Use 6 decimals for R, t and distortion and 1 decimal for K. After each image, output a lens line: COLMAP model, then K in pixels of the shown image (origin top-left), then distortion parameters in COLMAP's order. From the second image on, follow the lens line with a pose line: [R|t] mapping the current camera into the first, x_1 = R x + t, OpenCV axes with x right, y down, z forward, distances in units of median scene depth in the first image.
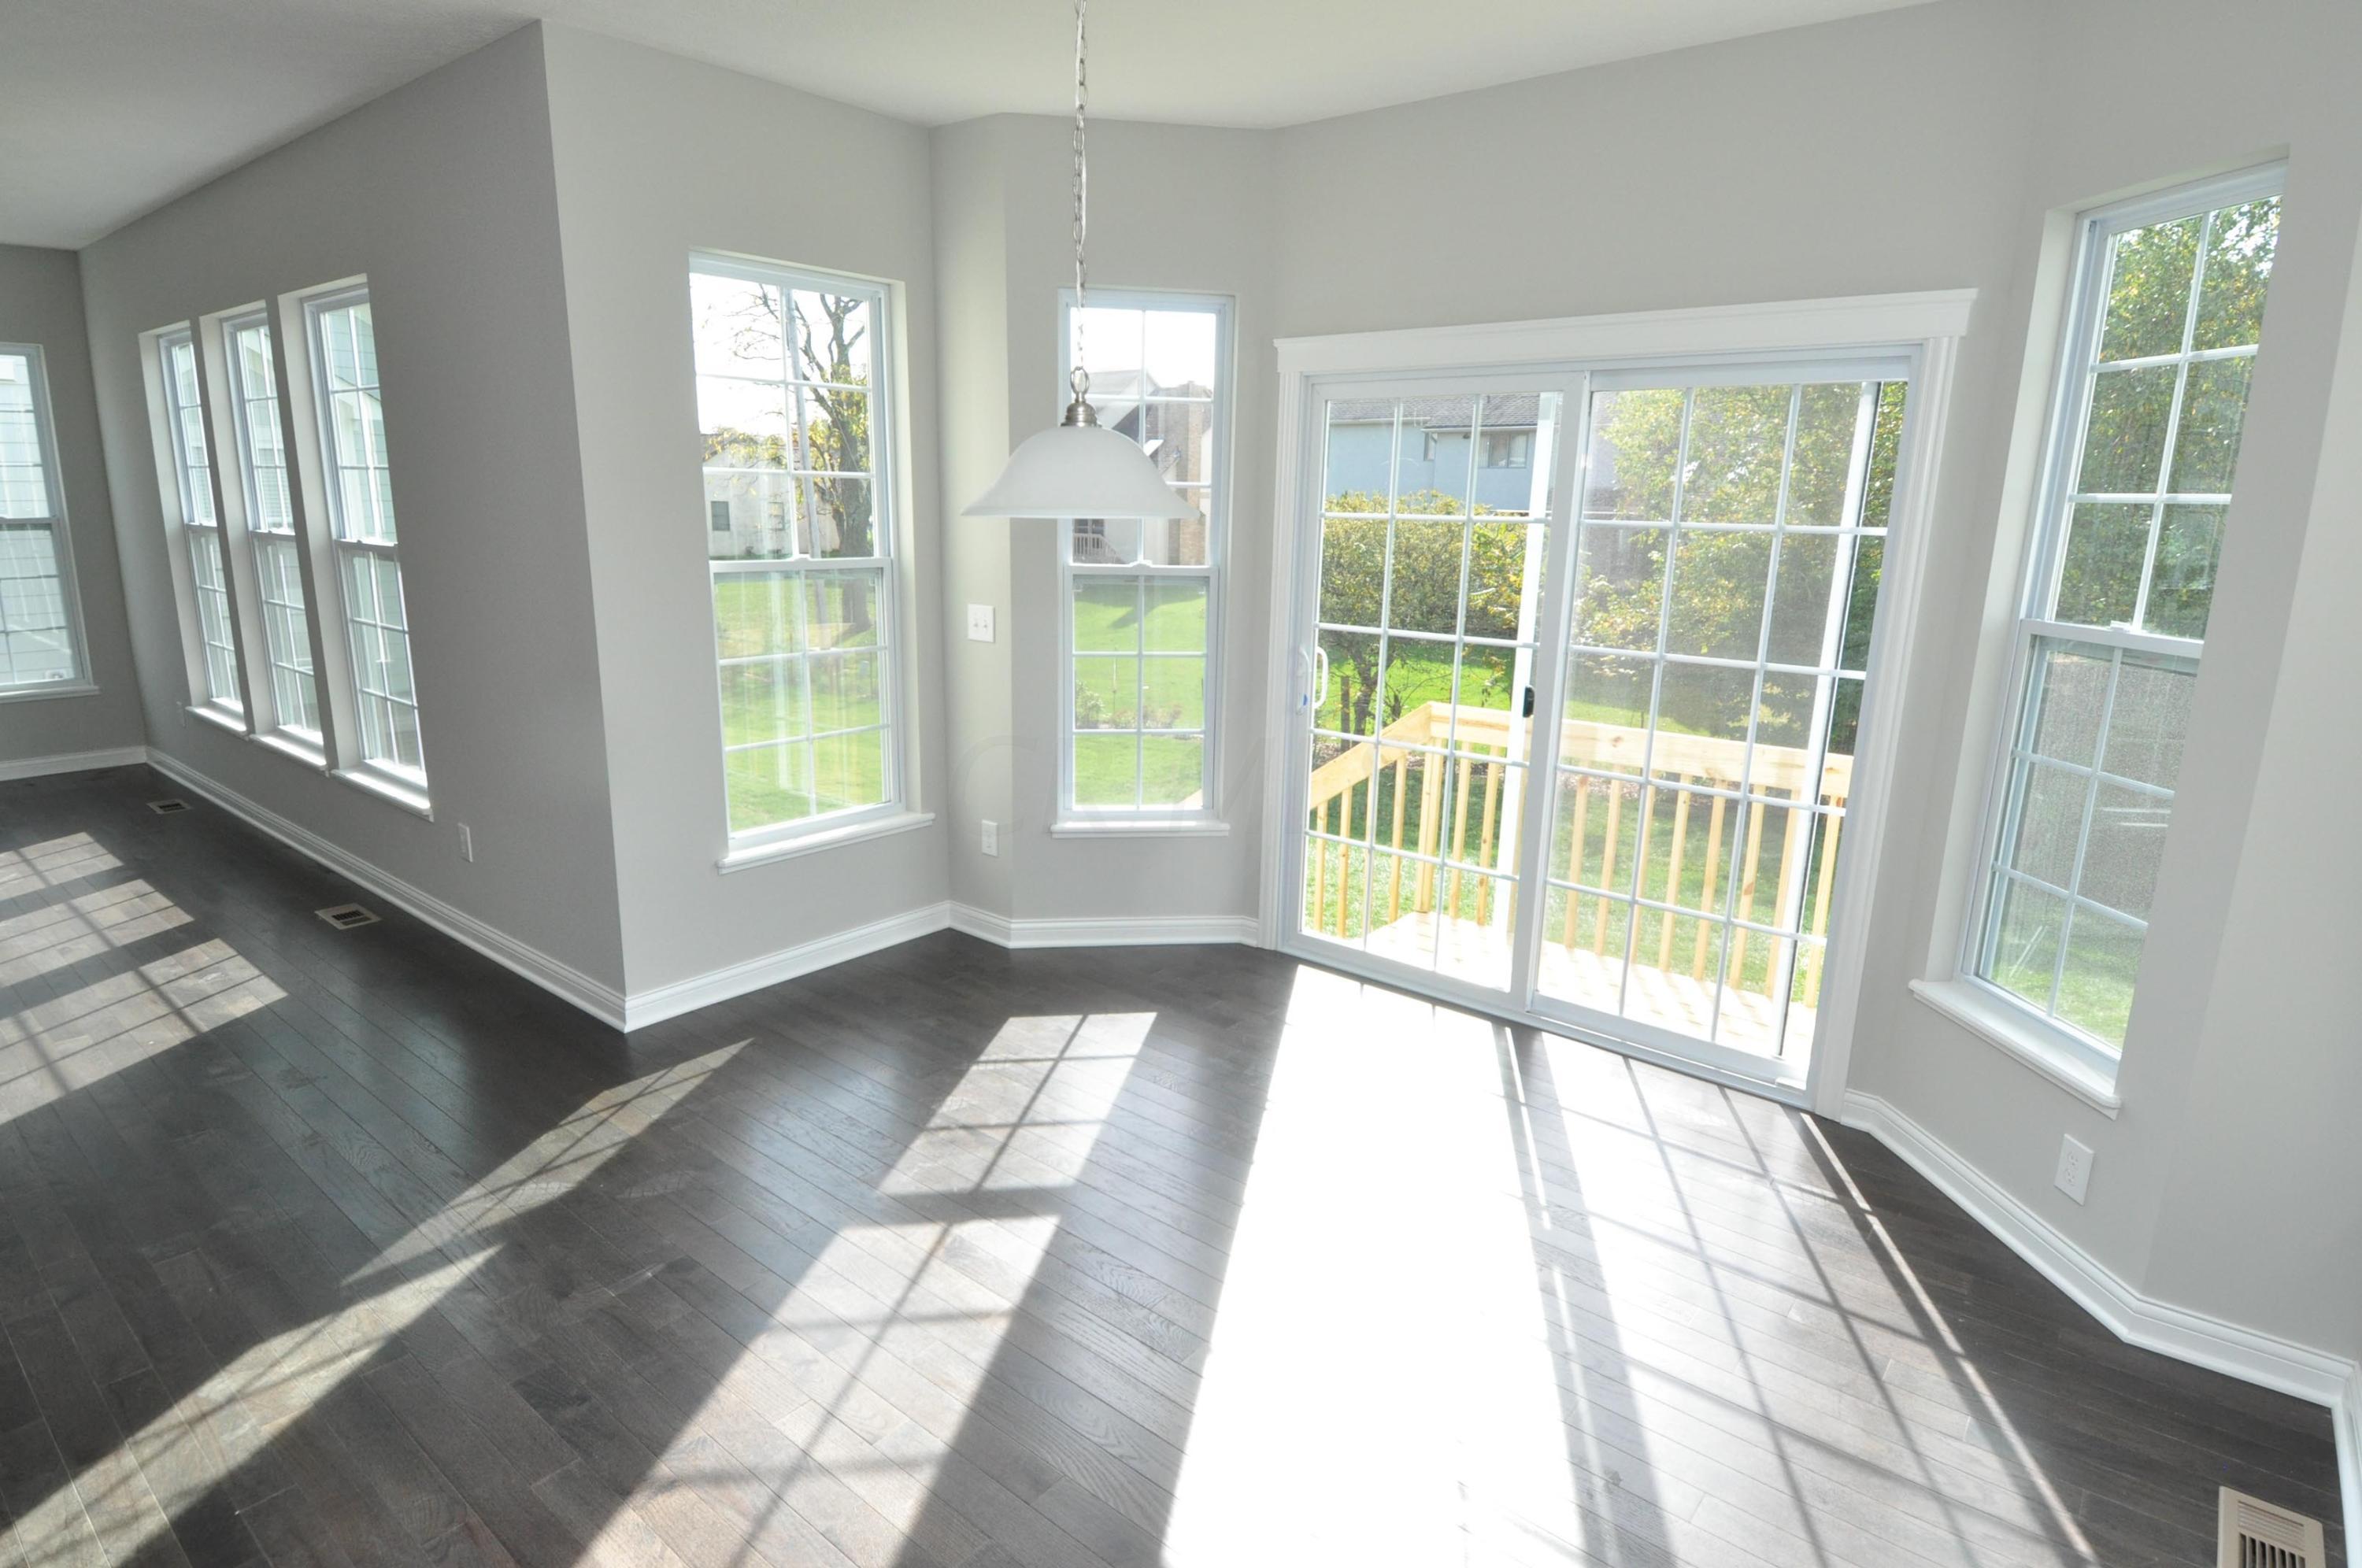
lens RADIAL K [[1226.3, 0, 1193.7], [0, 1226.3, 771.7], [0, 0, 1]] dist [0.041880, -0.044942]
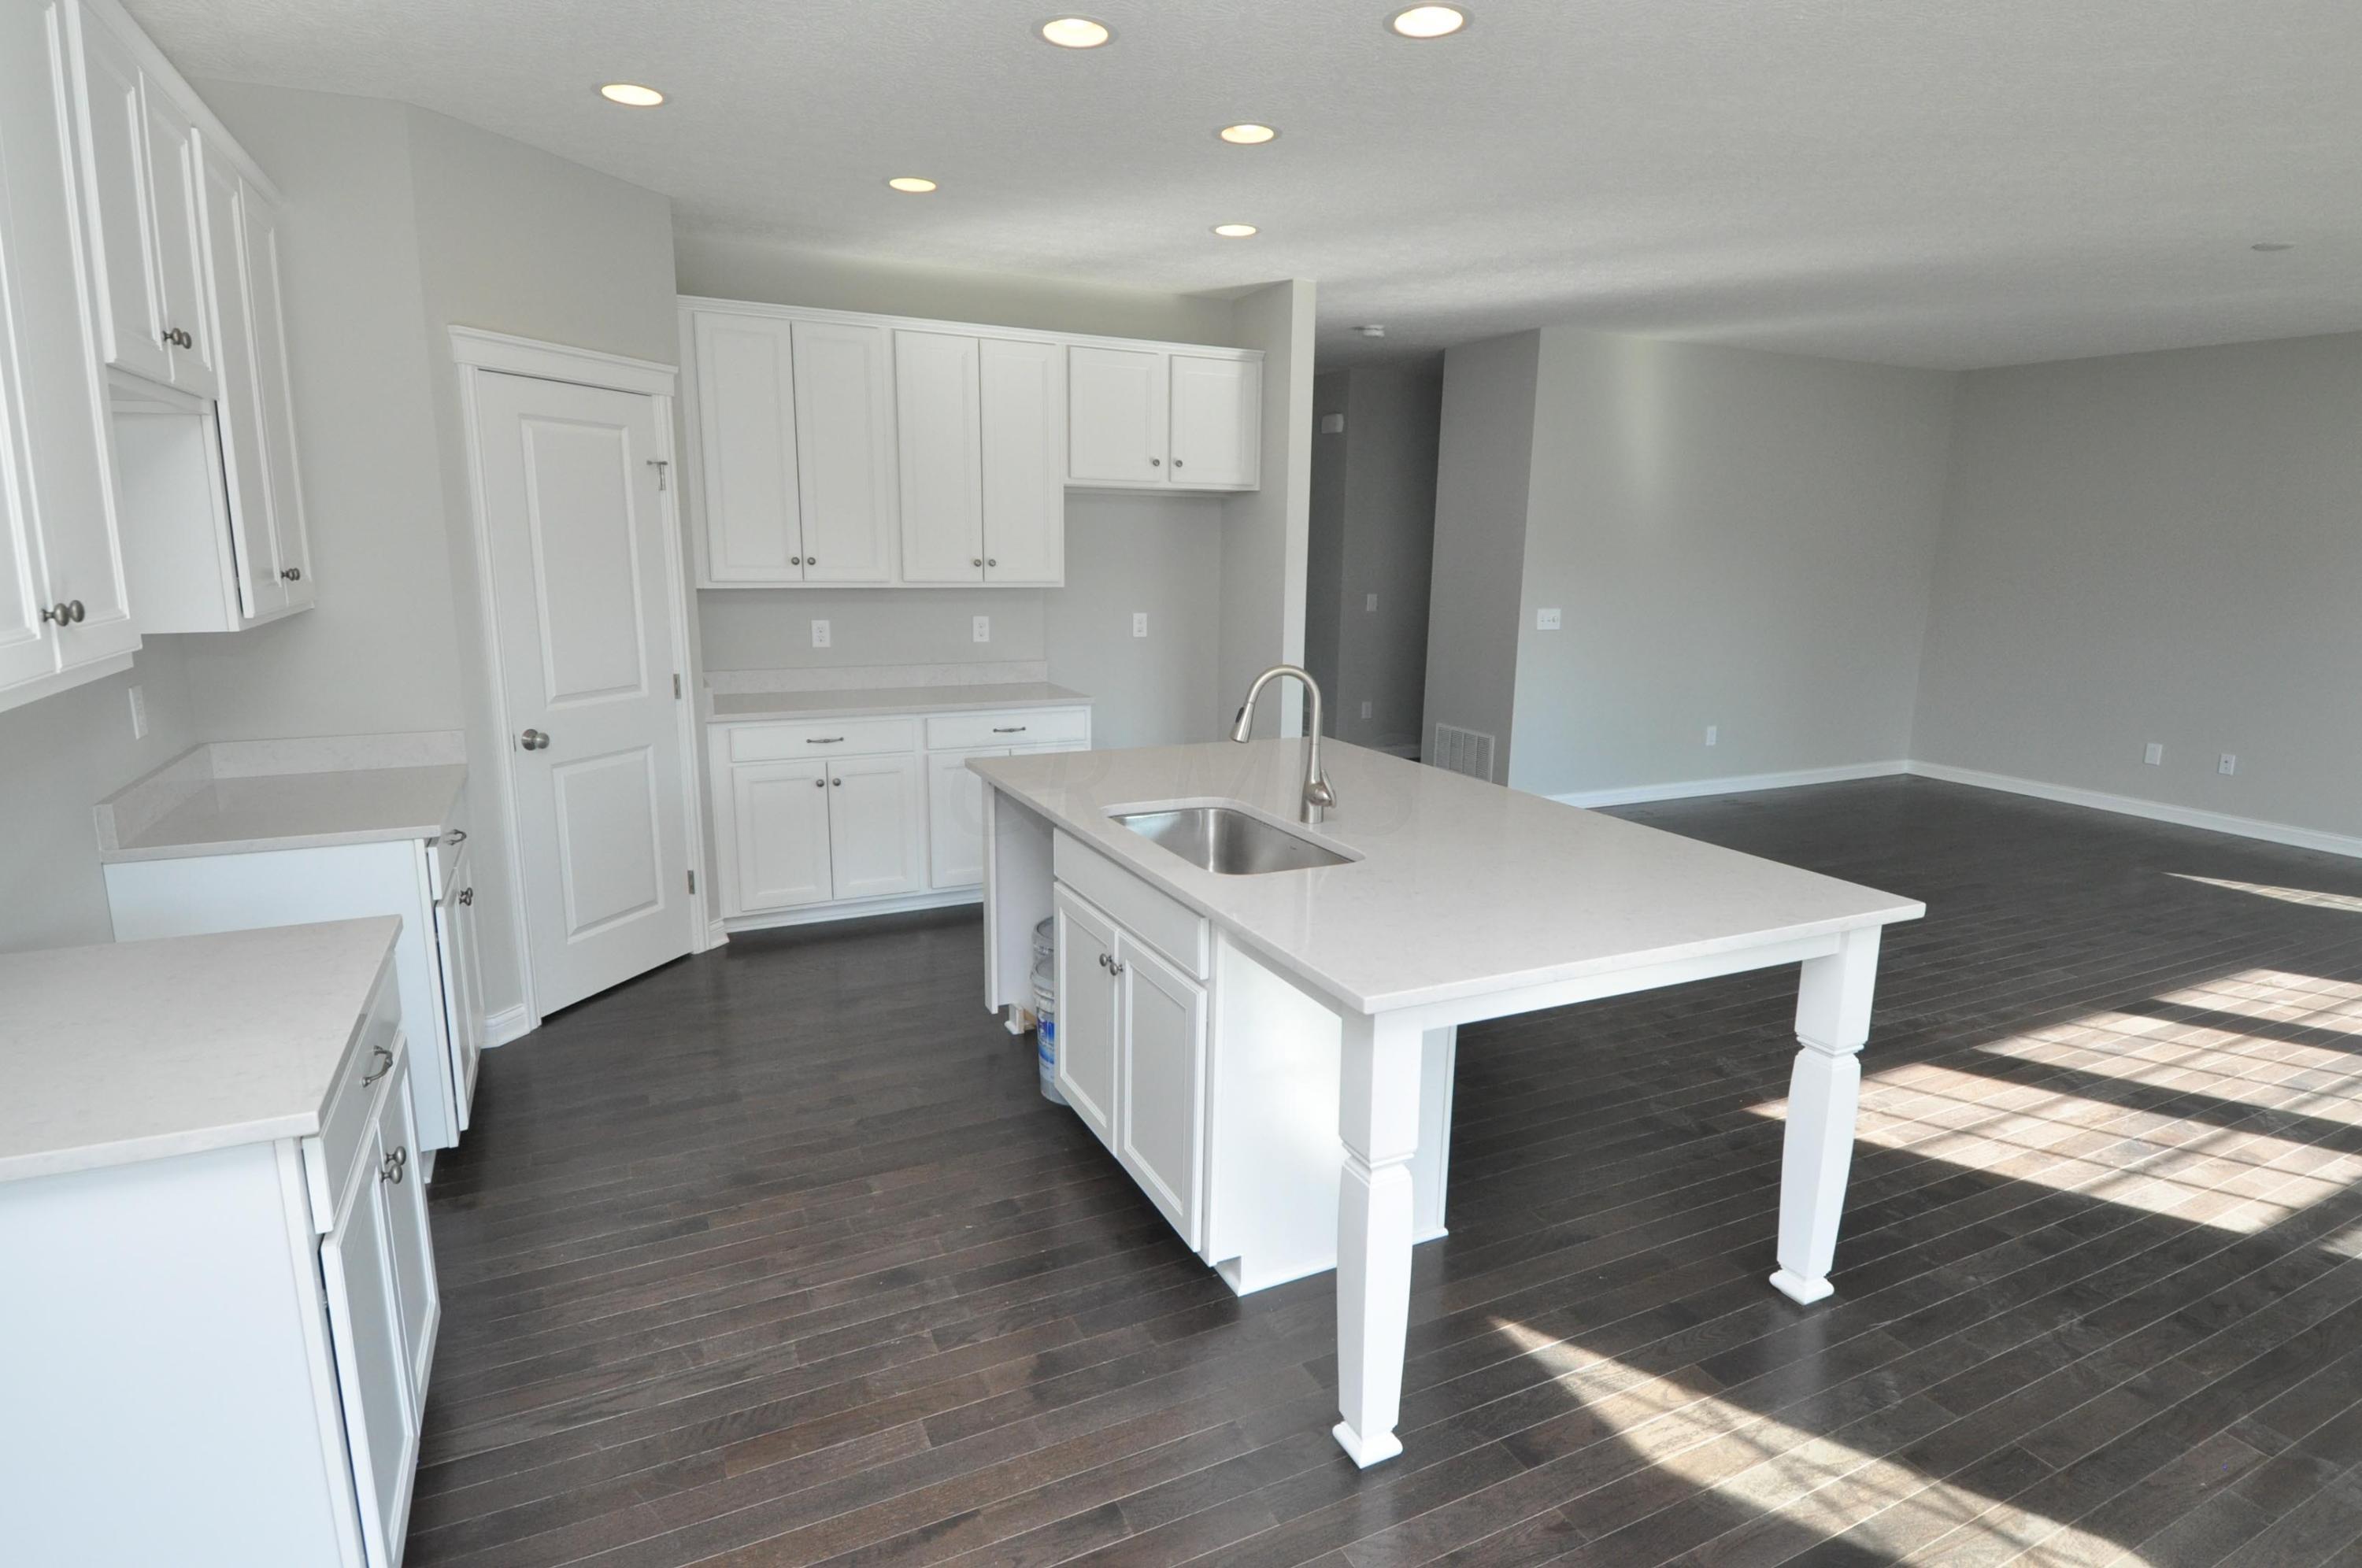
lens RADIAL K [[1226.3, 0, 1195.4], [0, 1226.3, 779.8], [0, 0, 1]] dist [0.041880, -0.044942]
pose [[-0.419488, 0.147404, -0.895713, 0.114781], [-0.217972, 0.941503, 0.257022, -0.067333], [0.881203, 0.303058, -0.362819, 0.315185]]
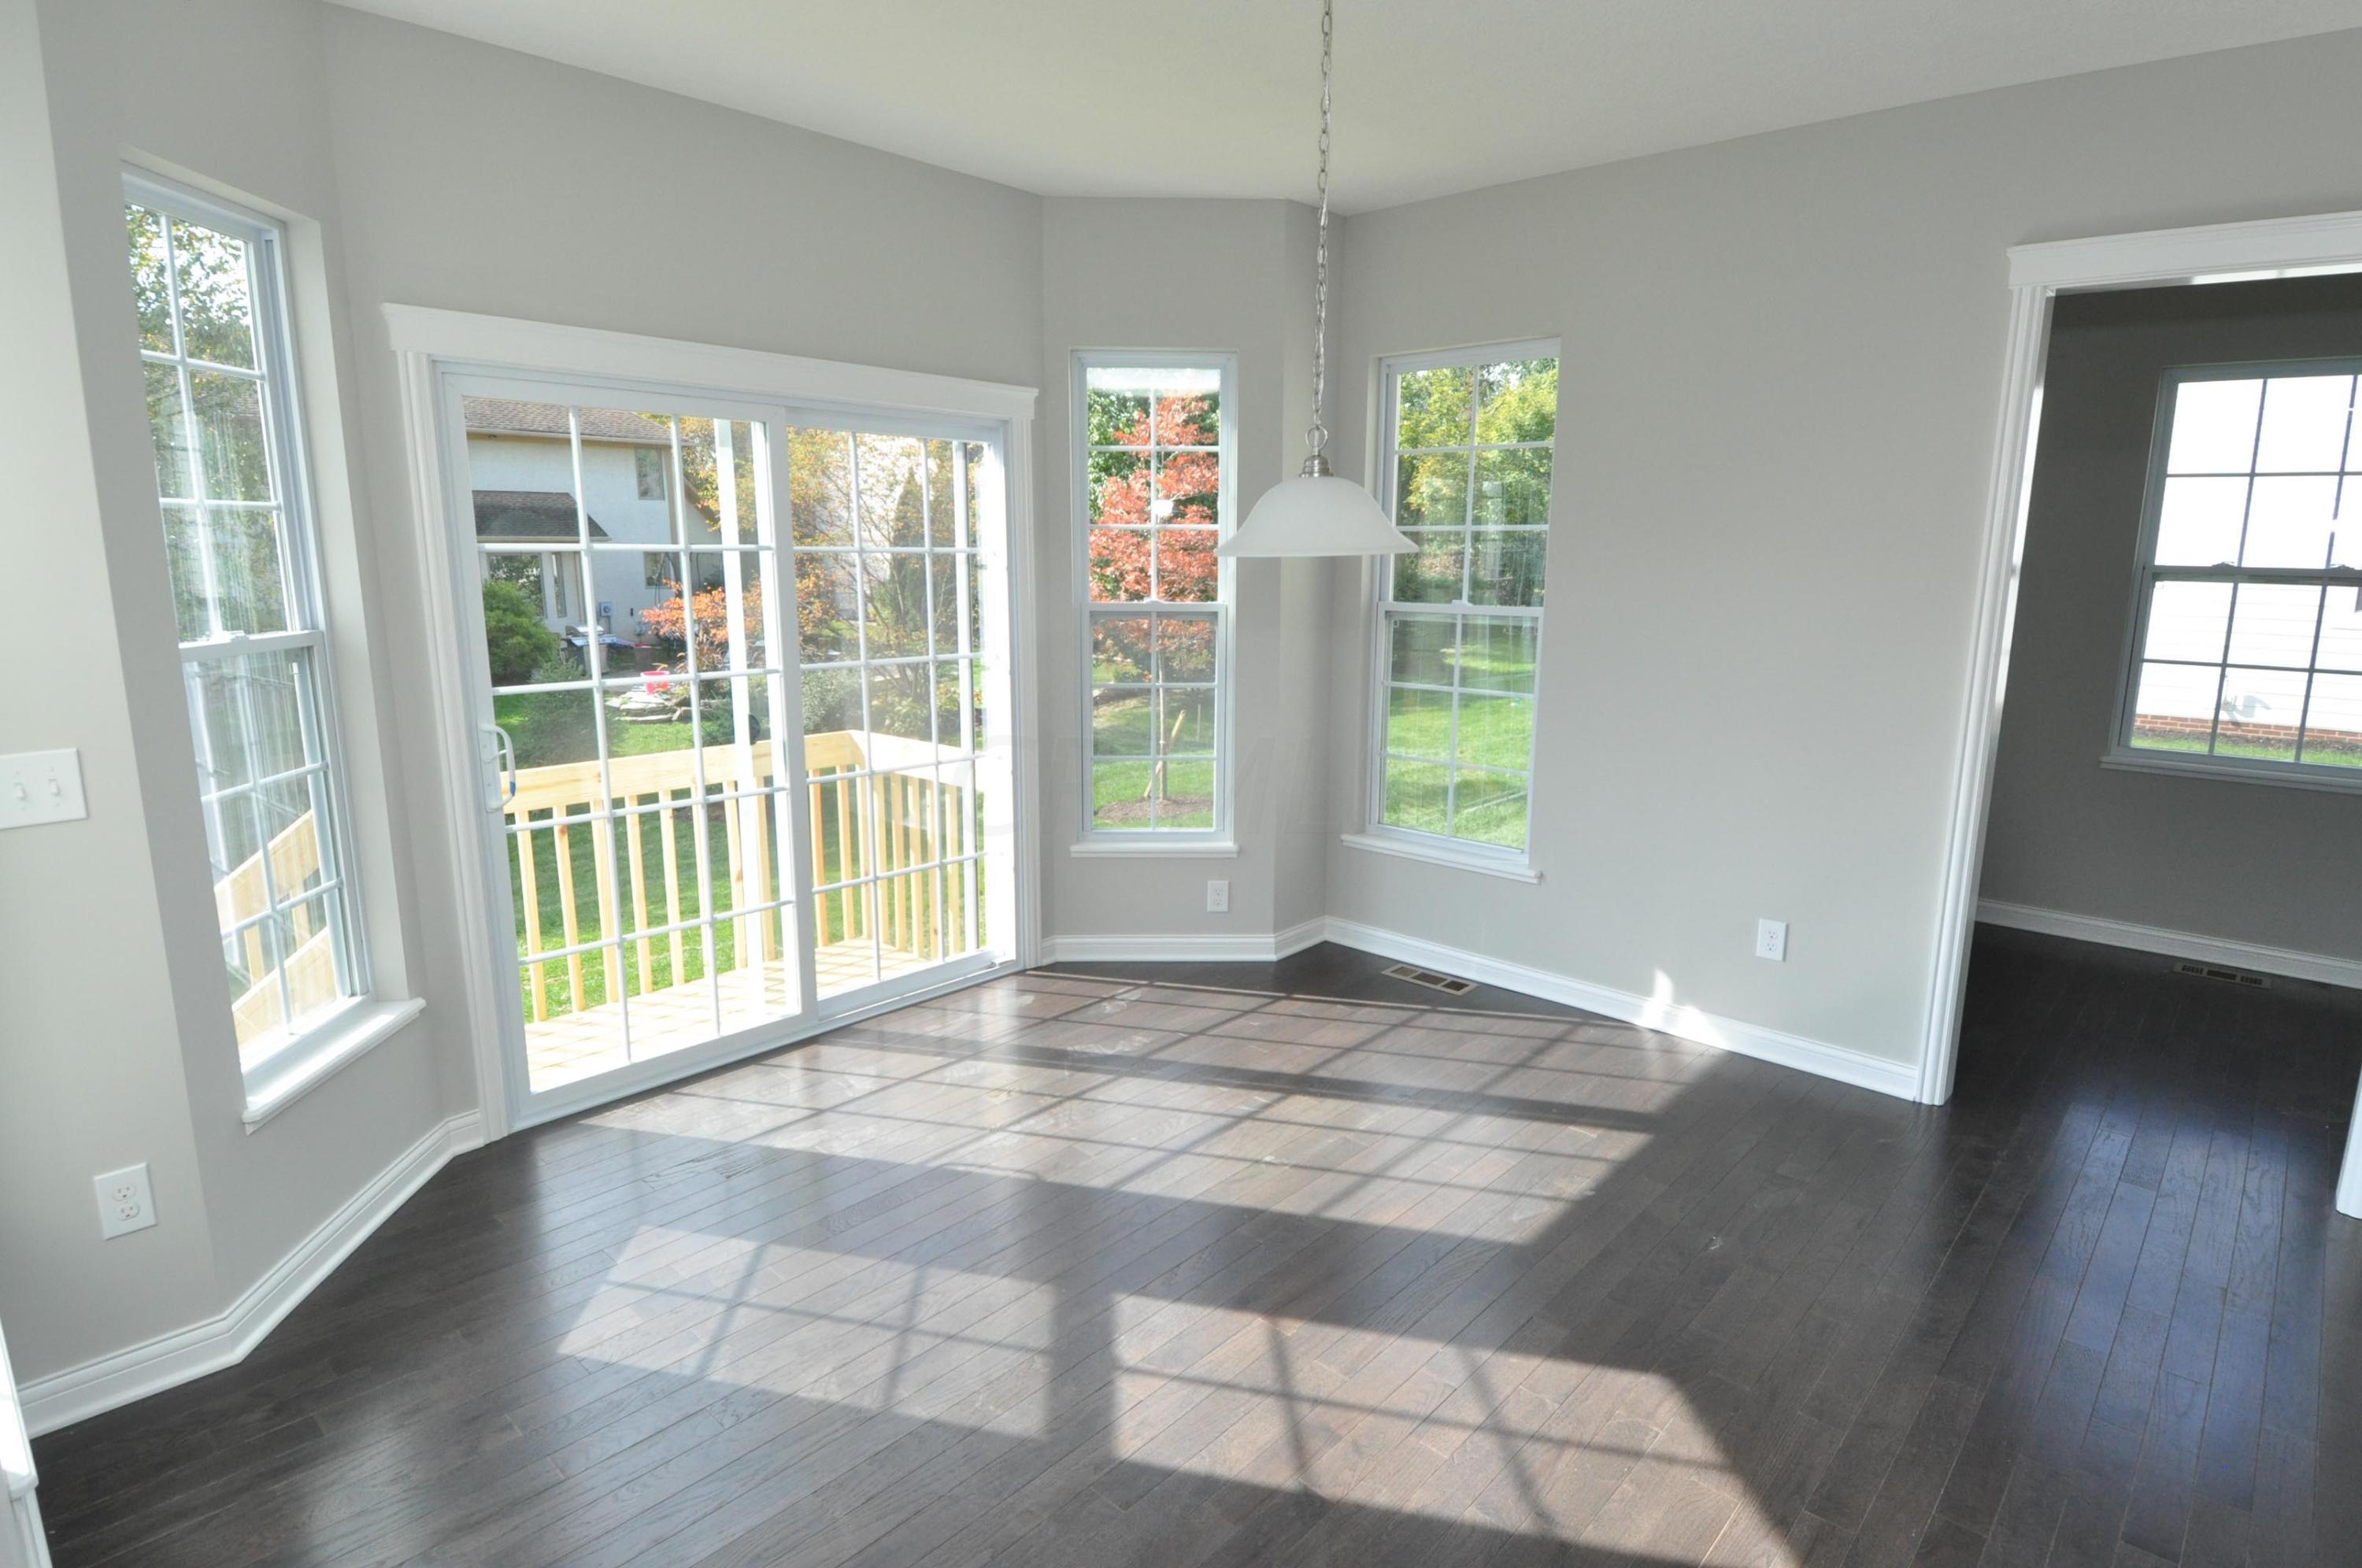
lens RADIAL K [[1226.3, 0, 1187.8], [0, 1226.3, 781.4], [0, 0, 1]] dist [0.041880, -0.044942]
pose [[0.063852, -0.212209, 0.975136, -0.626006], [0.210630, 0.957984, 0.194684, -0.124338], [-0.975478, 0.192962, 0.105867, 0.509040]]
